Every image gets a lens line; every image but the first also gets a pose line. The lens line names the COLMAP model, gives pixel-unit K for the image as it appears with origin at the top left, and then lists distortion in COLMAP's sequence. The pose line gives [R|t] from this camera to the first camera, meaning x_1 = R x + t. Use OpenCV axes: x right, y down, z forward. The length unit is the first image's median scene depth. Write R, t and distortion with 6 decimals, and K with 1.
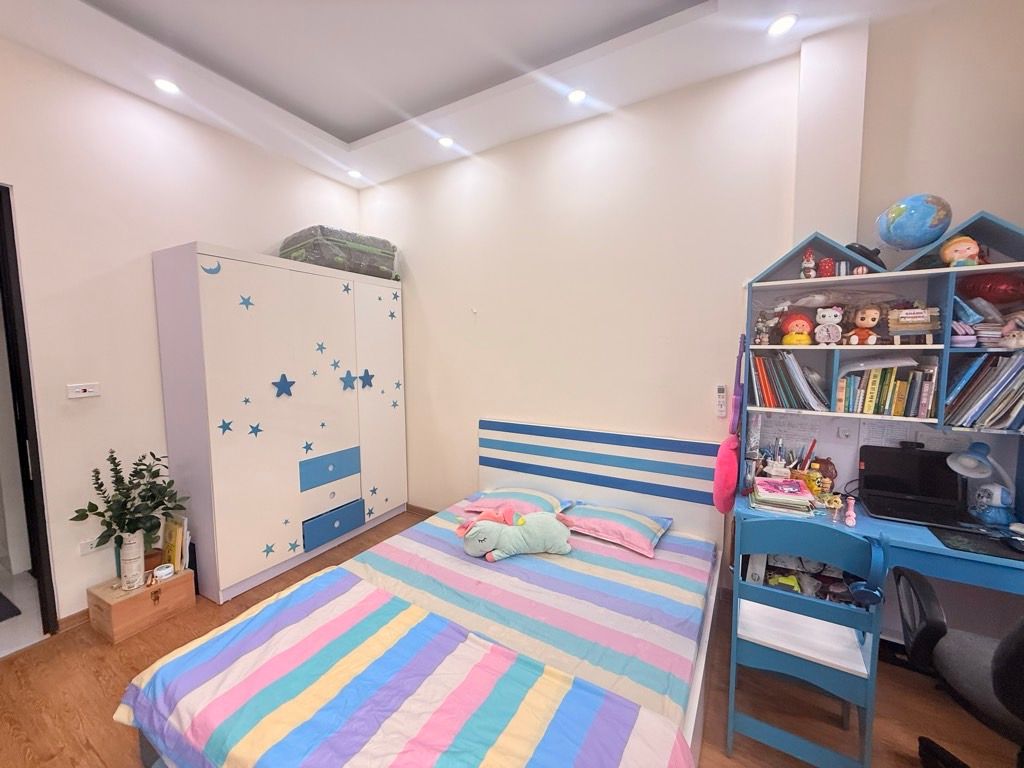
lens RADIAL K [[397.9, 0, 512.0], [0, 397.9, 384.0], [0, 0, 1]] dist [-0.000233, -0.000033]
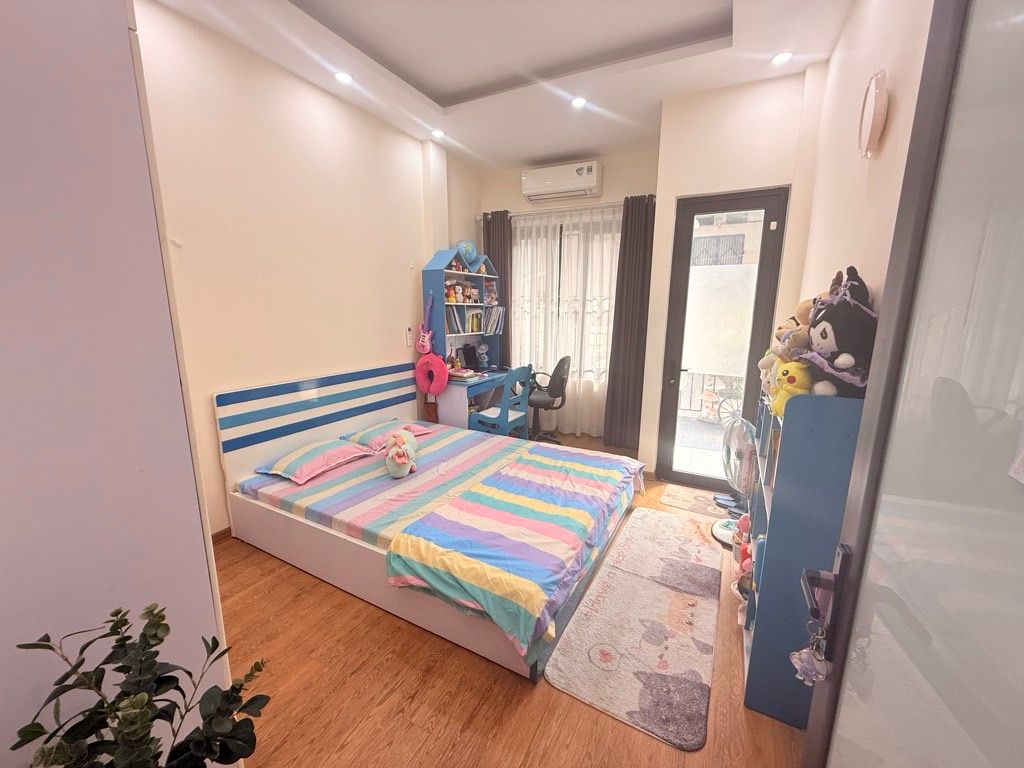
lens RADIAL K [[408.9, 0, 512.0], [0, 408.9, 384.0], [0, 0, 1]] dist [-0.000192, -0.000027]
pose [[-0.039660, -0.186478, 0.981658, -1.487310], [0.067543, 0.979684, 0.188831, -0.066870], [-0.996928, 0.073793, -0.026259, 0.798704]]
